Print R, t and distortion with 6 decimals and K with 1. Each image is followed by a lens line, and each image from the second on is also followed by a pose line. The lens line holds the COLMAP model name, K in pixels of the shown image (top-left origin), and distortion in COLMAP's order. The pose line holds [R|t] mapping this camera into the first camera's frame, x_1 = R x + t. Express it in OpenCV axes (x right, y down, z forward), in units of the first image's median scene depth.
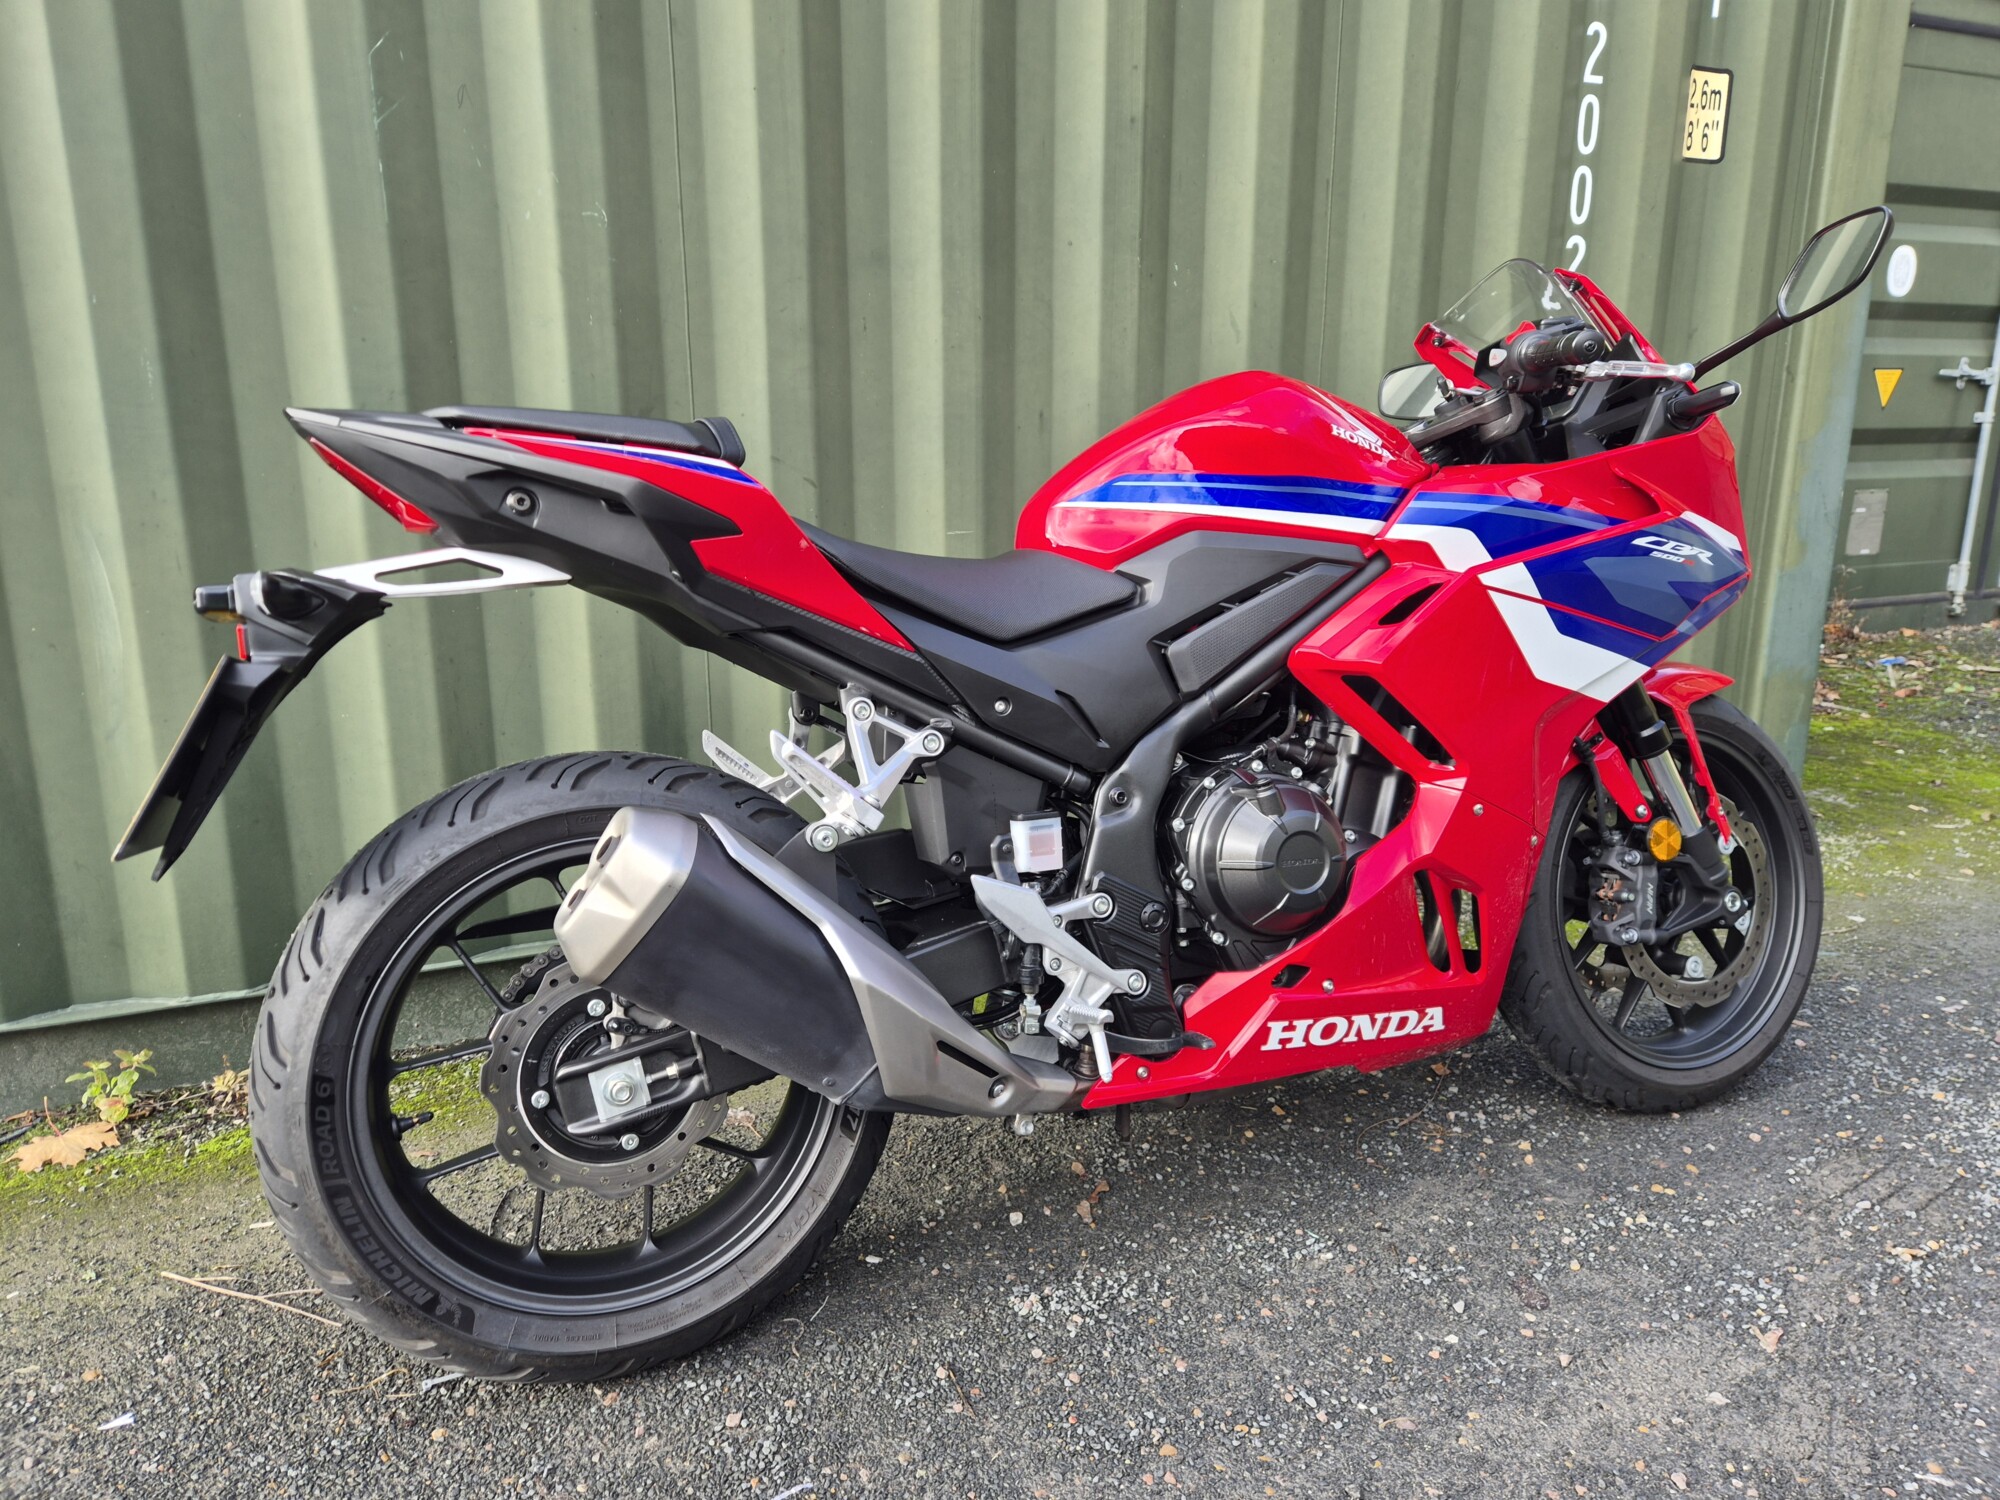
lens RADIAL K [[1340.7, 0, 986.2], [0, 1340.7, 744.6], [0, 0, 1]] dist [0.084491, -0.066935]
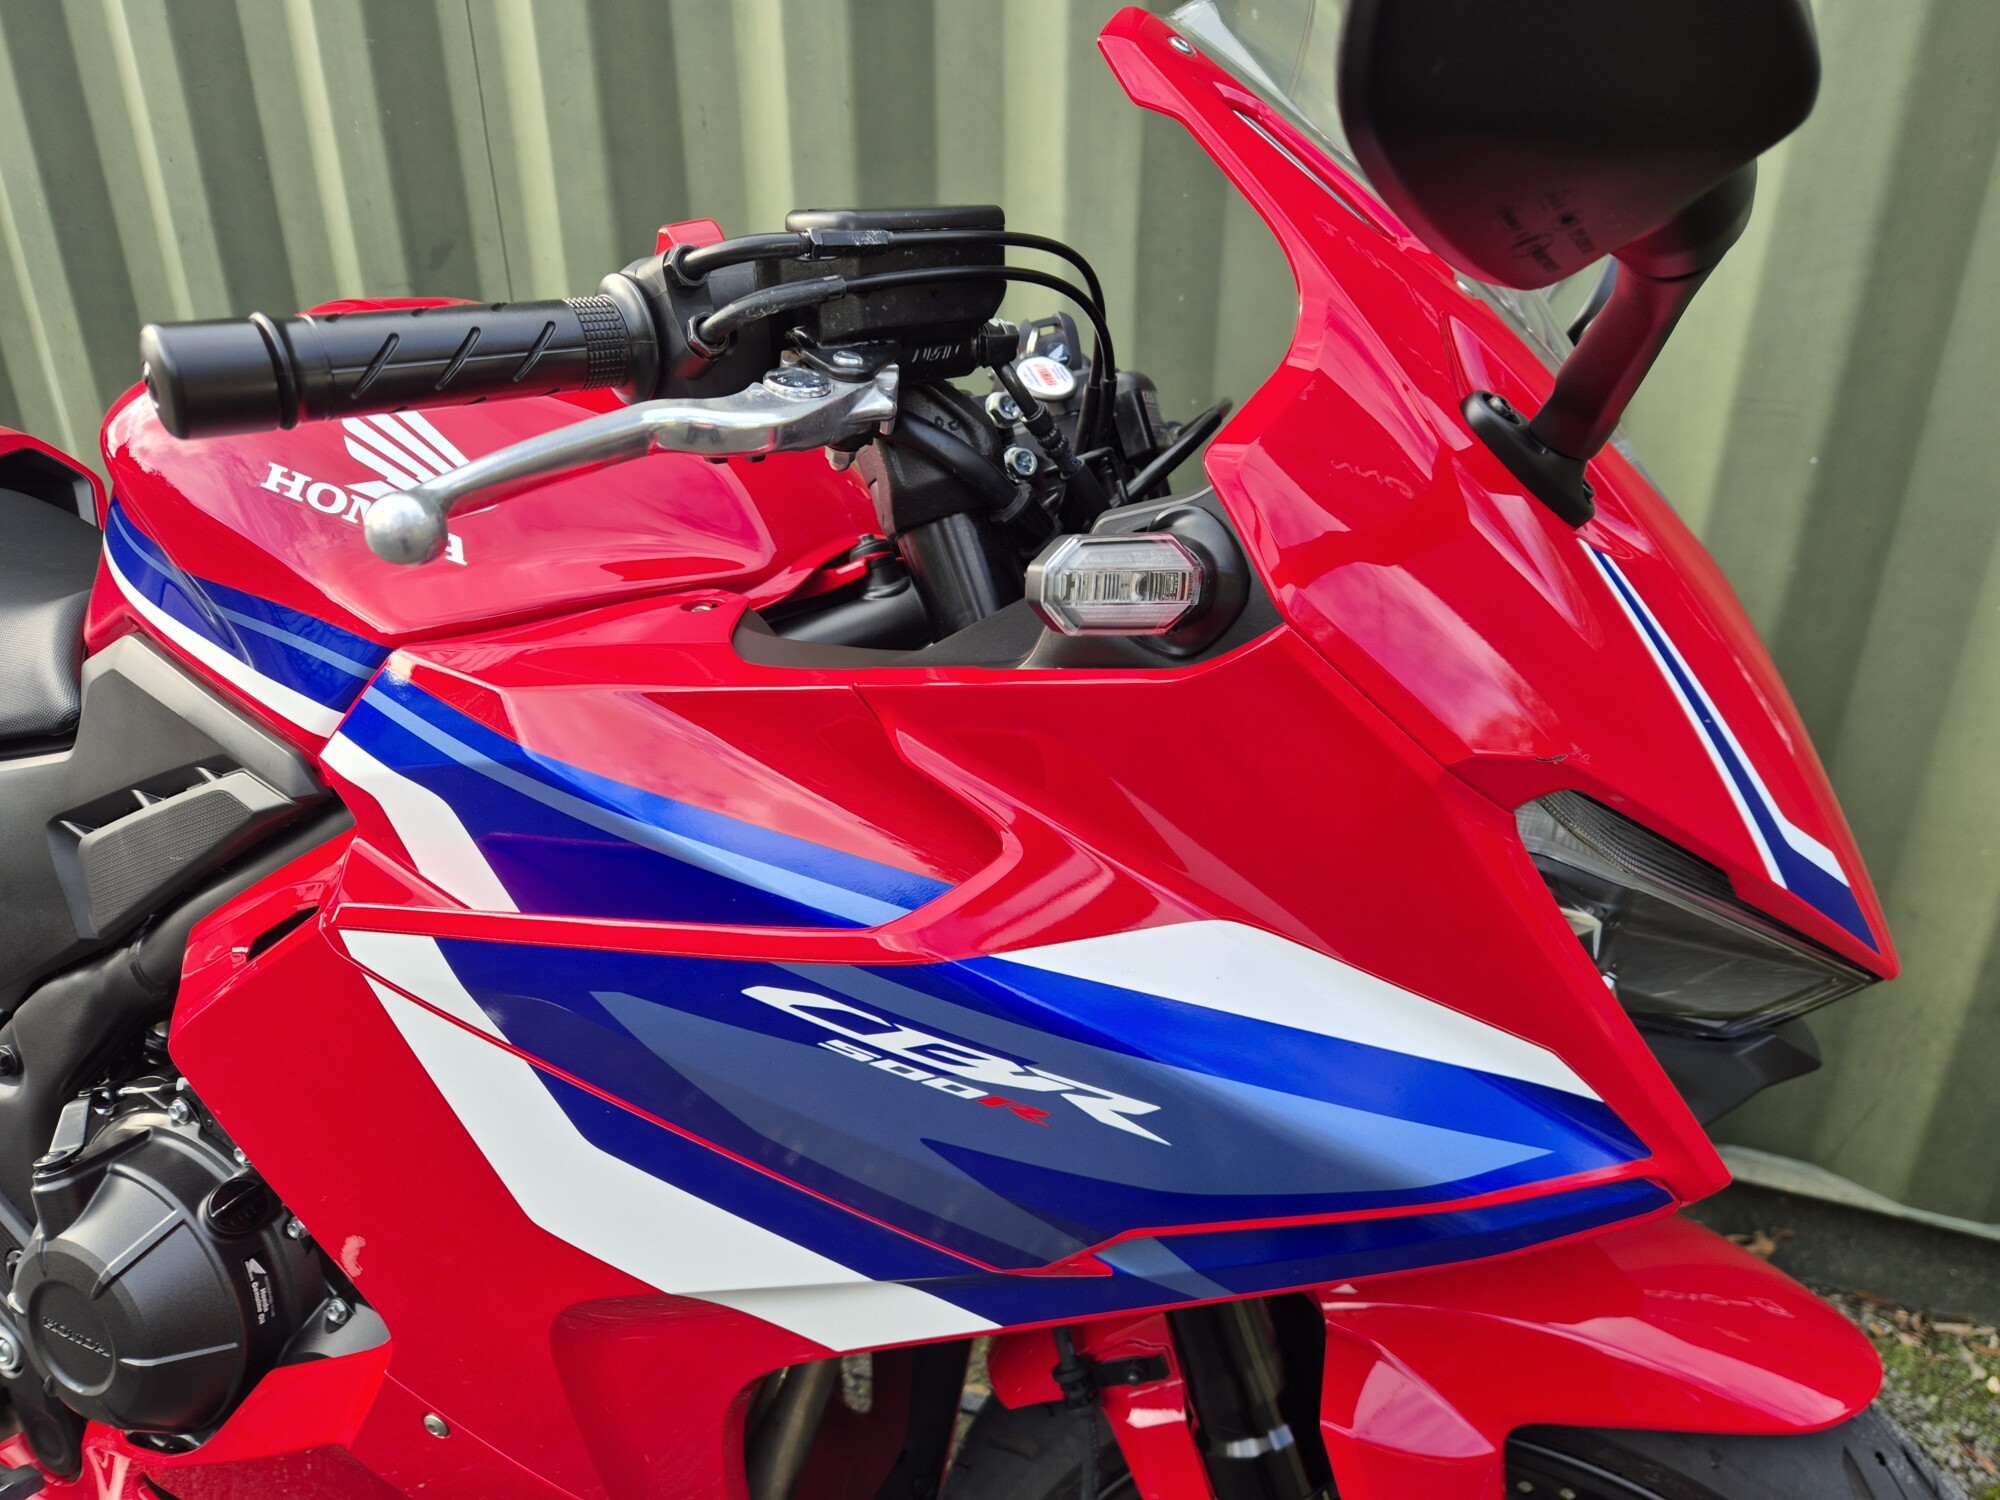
lens RADIAL K [[1362.6, 0, 1004.8], [0, 1362.6, 746.3], [0, 0, 1]] dist [0.051540, -0.052136]
pose [[0.712243, 0.287788, -0.640225, 0.721550], [-0.161750, 0.954833, 0.249262, -0.297902], [0.683042, -0.073979, 0.726623, 0.843375]]
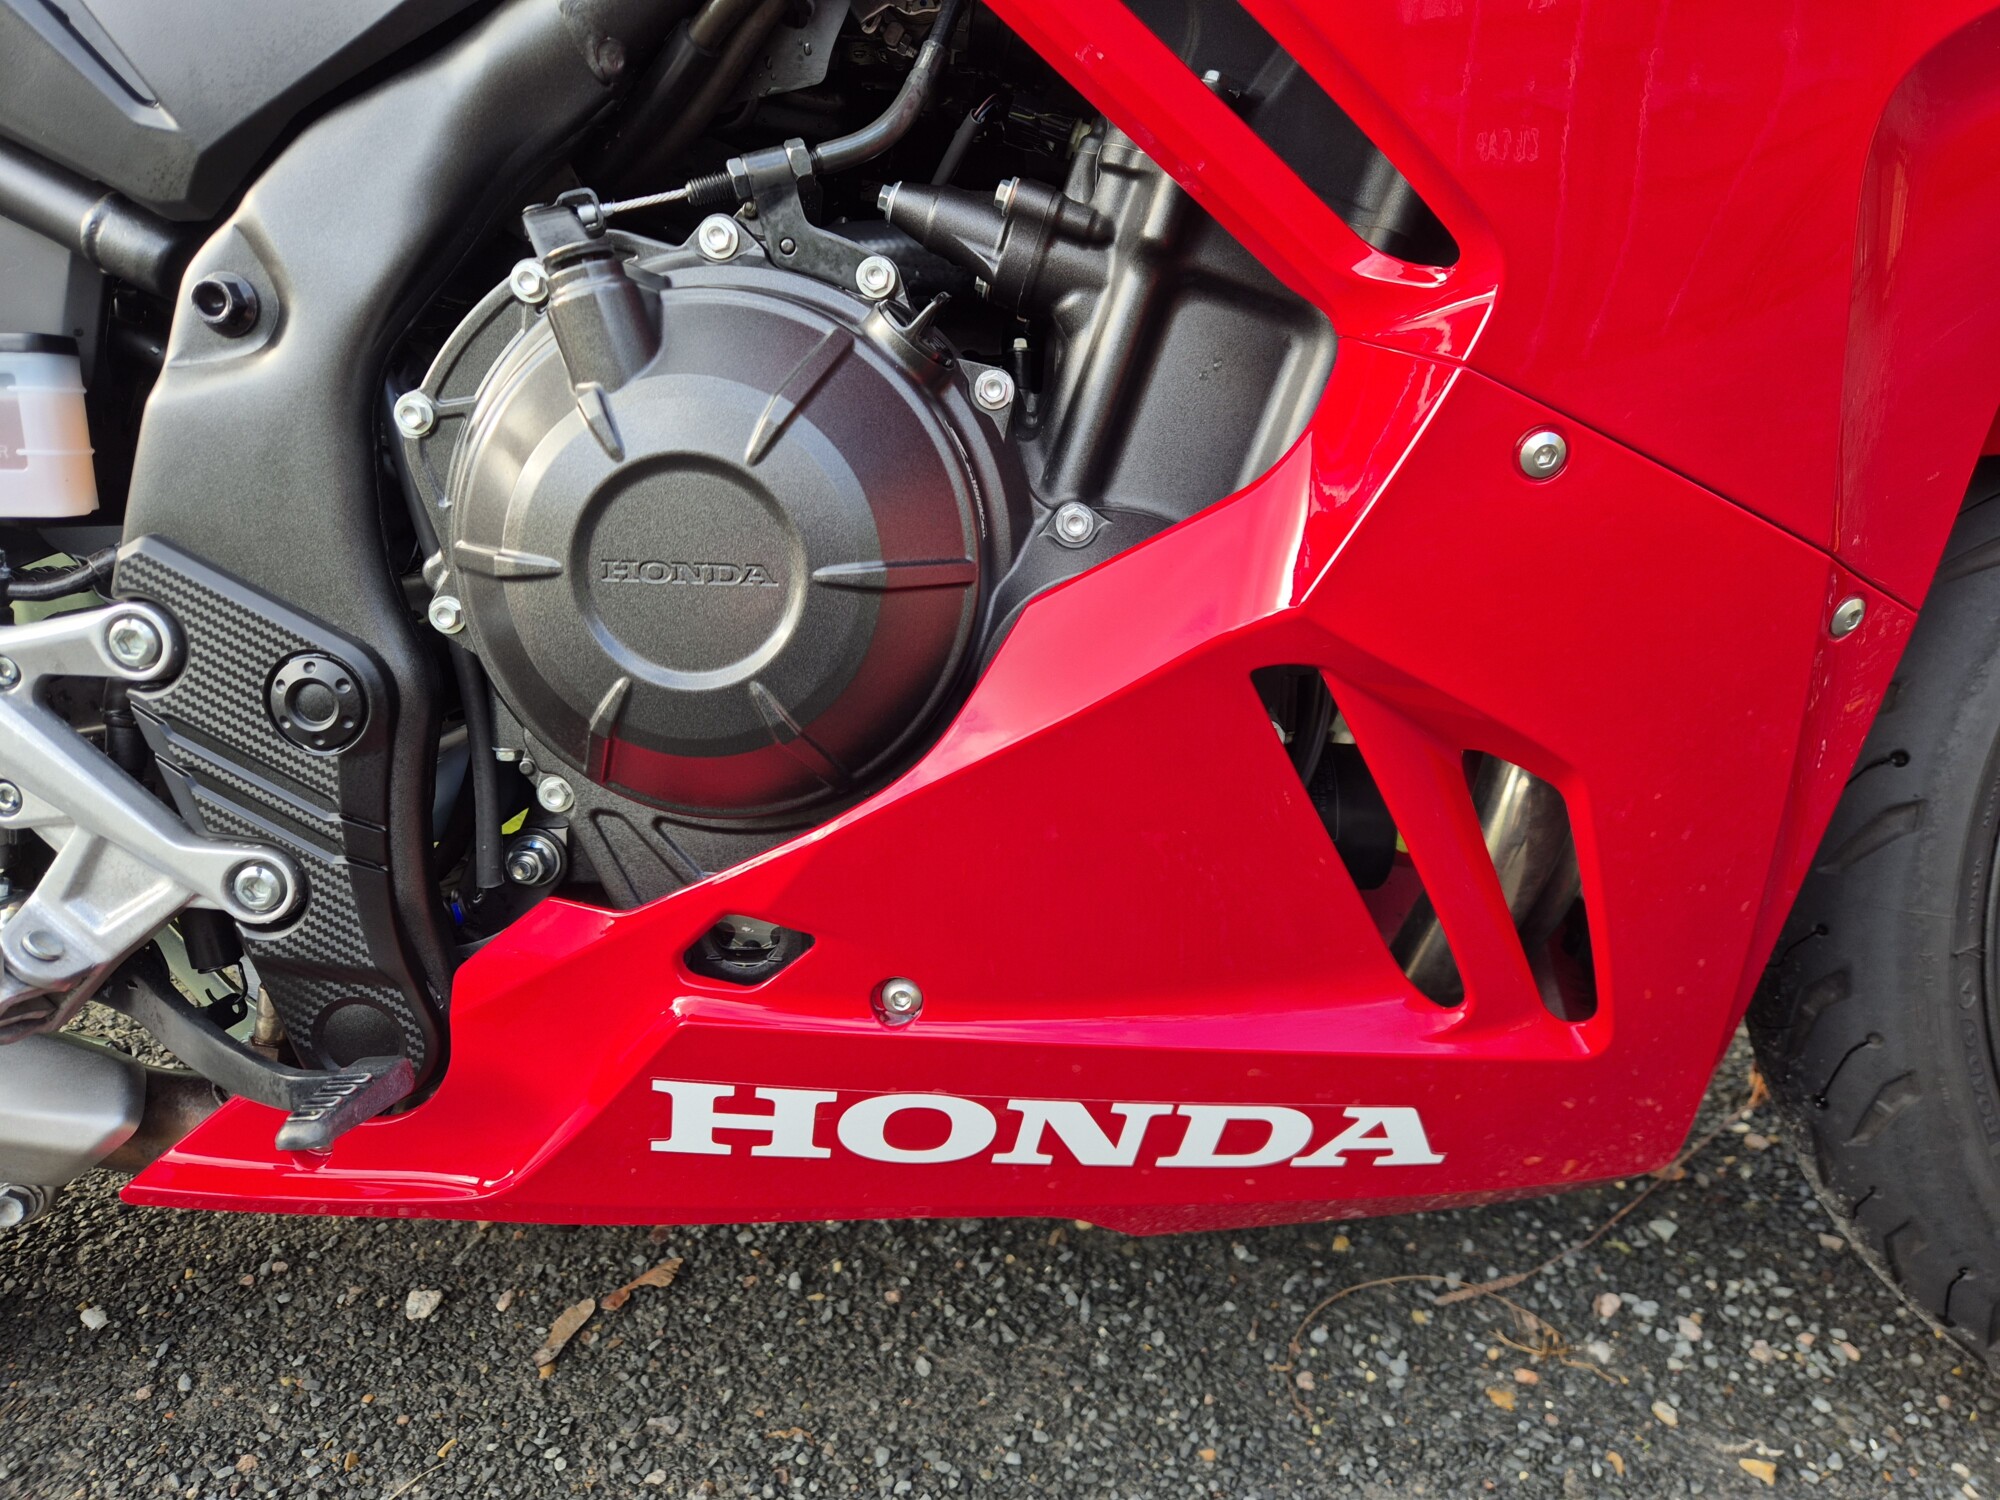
lens RADIAL K [[1353.2, 0, 991.3], [0, 1353.2, 735.3], [0, 0, 1]] dist [0.064791, -0.053665]
pose [[0.916962, 0.145504, -0.371495, 0.380229], [-0.078321, 0.978657, 0.189990, 0.060015], [0.391210, -0.145118, 0.908788, 0.740810]]
